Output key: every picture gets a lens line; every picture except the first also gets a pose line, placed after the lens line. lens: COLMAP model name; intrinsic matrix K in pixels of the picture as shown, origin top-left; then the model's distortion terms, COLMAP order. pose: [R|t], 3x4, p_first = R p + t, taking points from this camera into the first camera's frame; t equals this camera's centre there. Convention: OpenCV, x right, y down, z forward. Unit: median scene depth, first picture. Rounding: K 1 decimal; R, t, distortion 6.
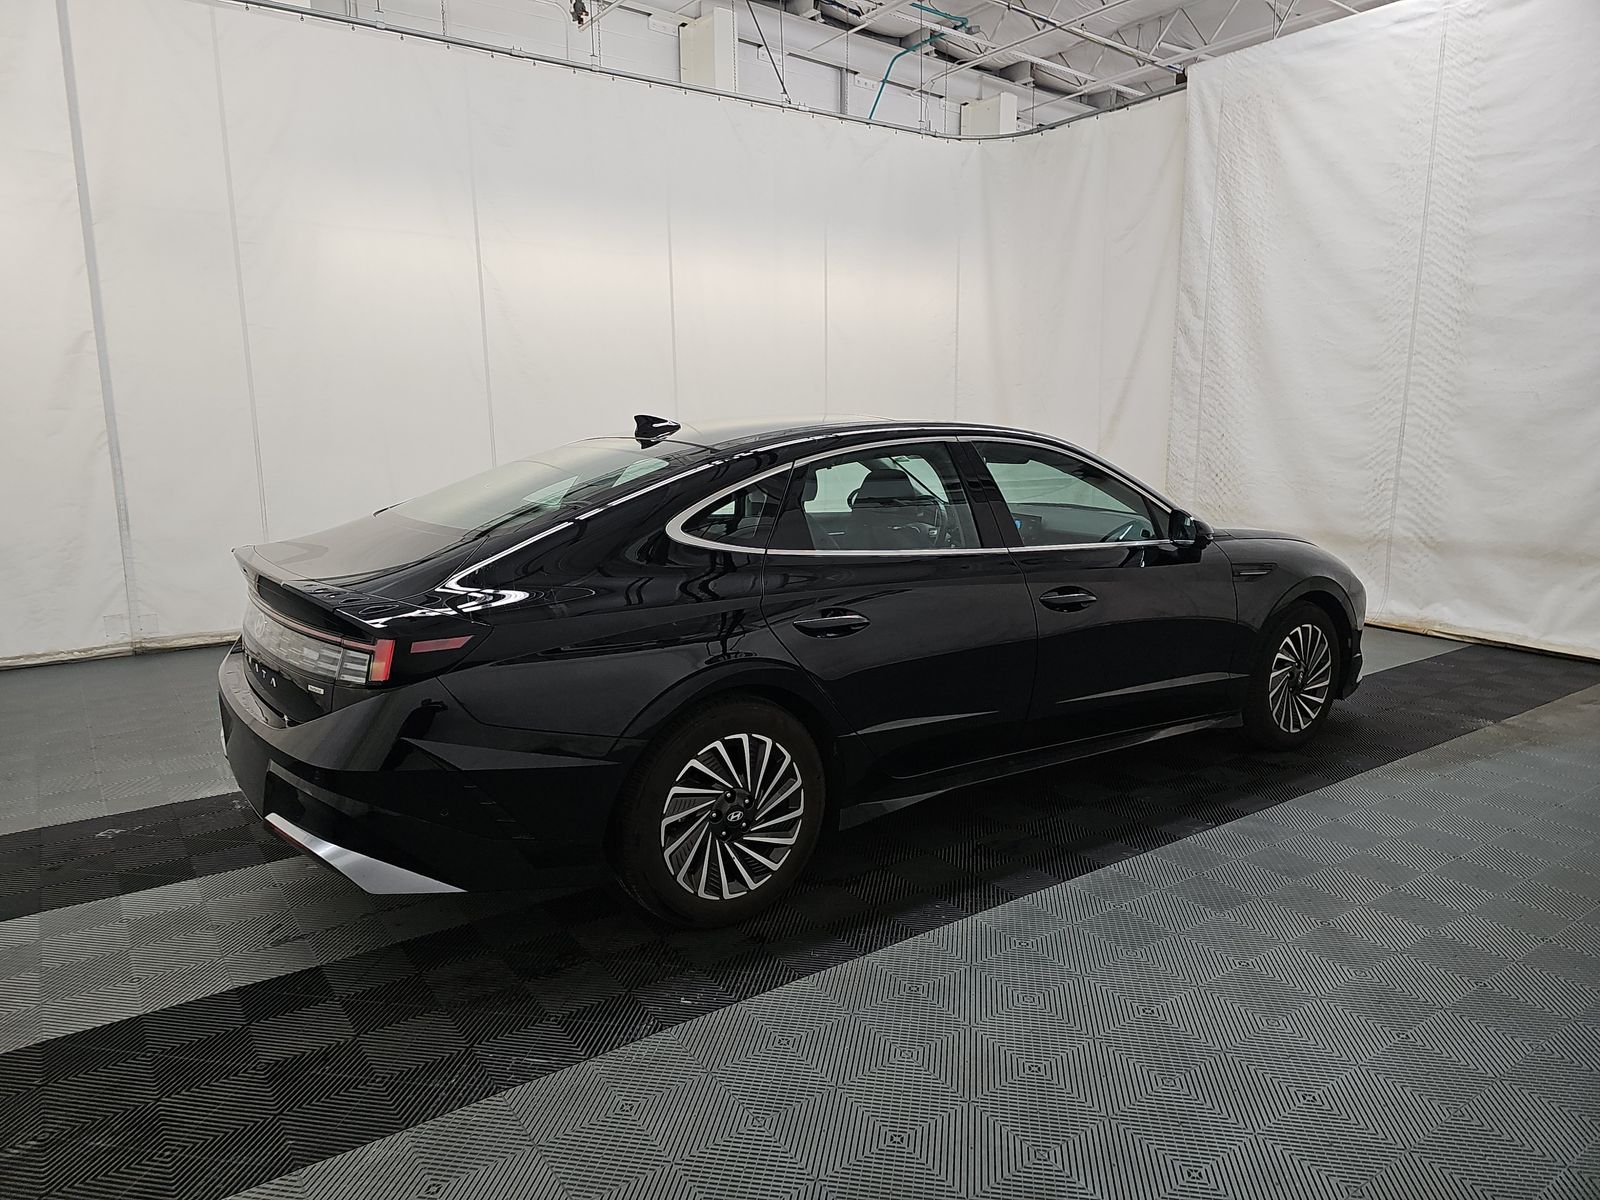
lens RADIAL K [[1052.7, 0, 798.9], [0, 1052.7, 608.8], [0, 0, 1]] dist [0.043257, -0.031036]
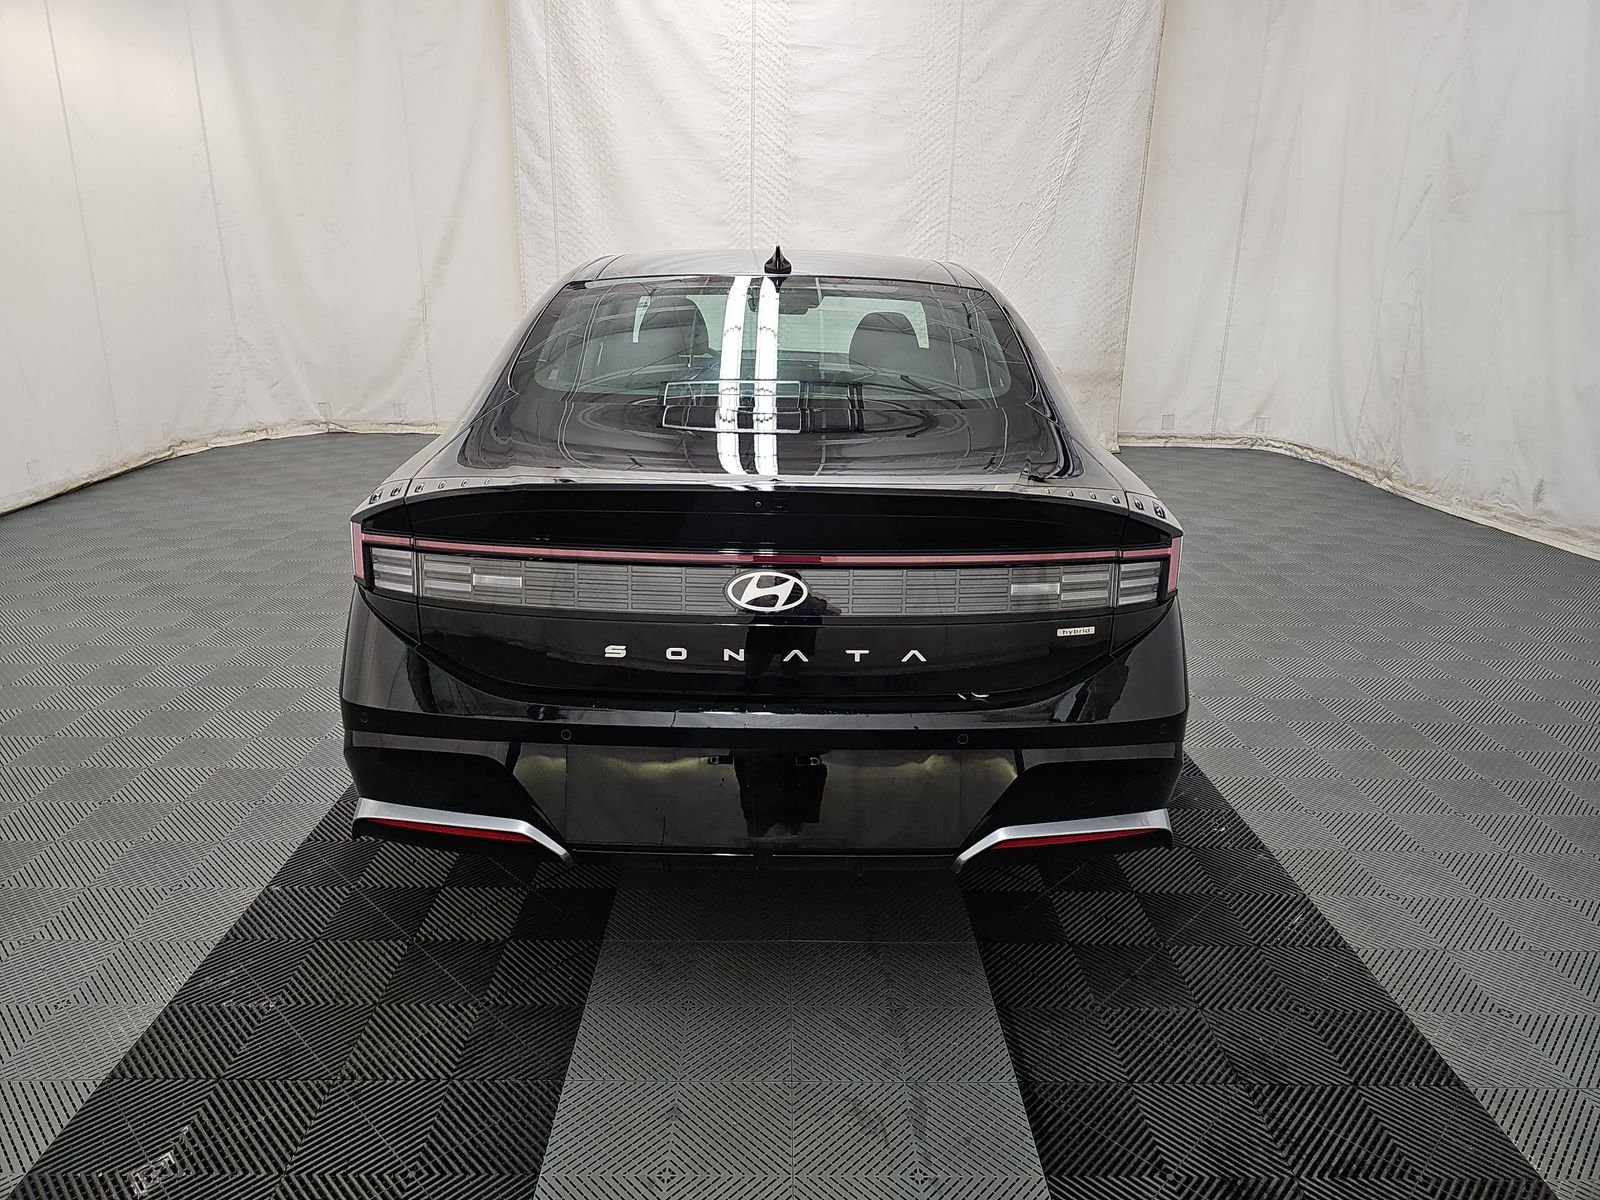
lens RADIAL K [[1052.7, 0, 789.5], [0, 1052.7, 595.0], [0, 0, 1]] dist [0.043257, -0.031036]
pose [[0.565859, -0.229645, 0.791876, -0.427870], [0.131766, 0.973272, 0.188092, -0.041145], [-0.813905, -0.002091, 0.580994, 0.281775]]
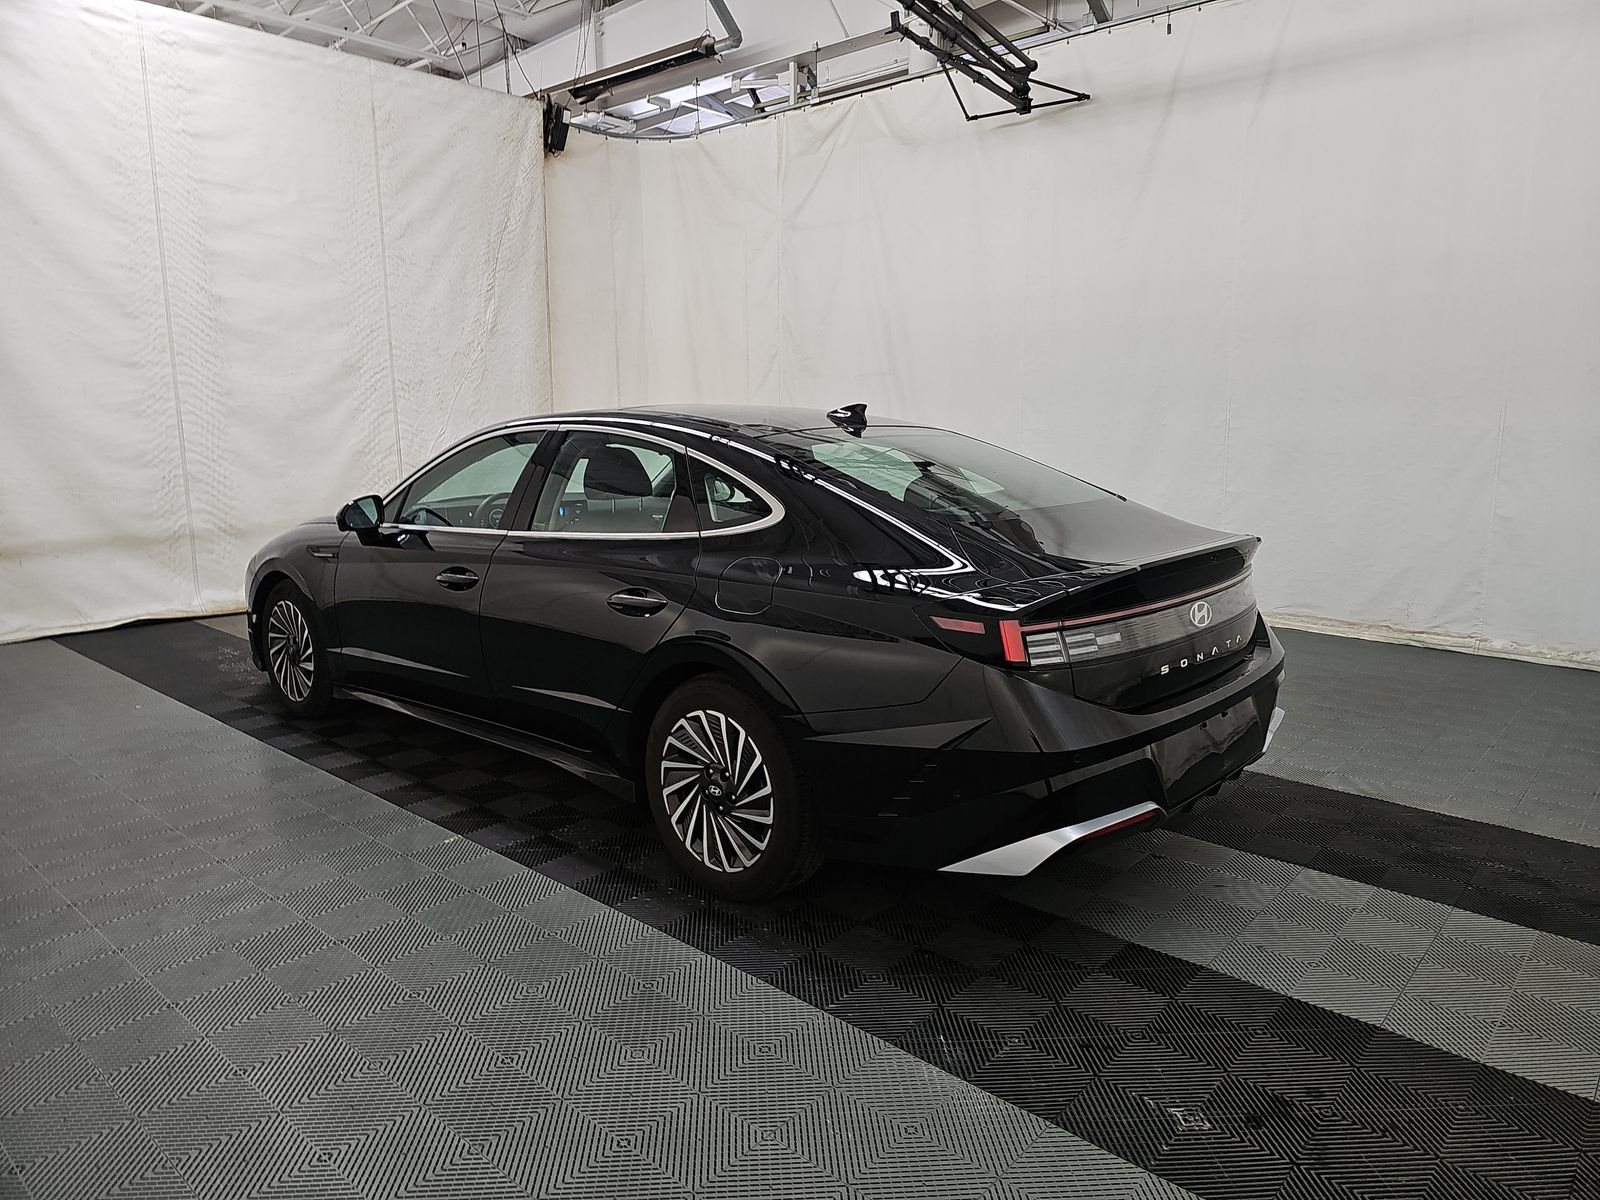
lens RADIAL K [[1052.7, 0, 806.6], [0, 1052.7, 600.2], [0, 0, 1]] dist [0.043257, -0.031036]
pose [[-0.217768, -0.167579, 0.961506, -0.591961], [0.180435, 0.961256, 0.208401, -0.113487], [-0.959177, 0.218872, -0.179094, 0.644571]]
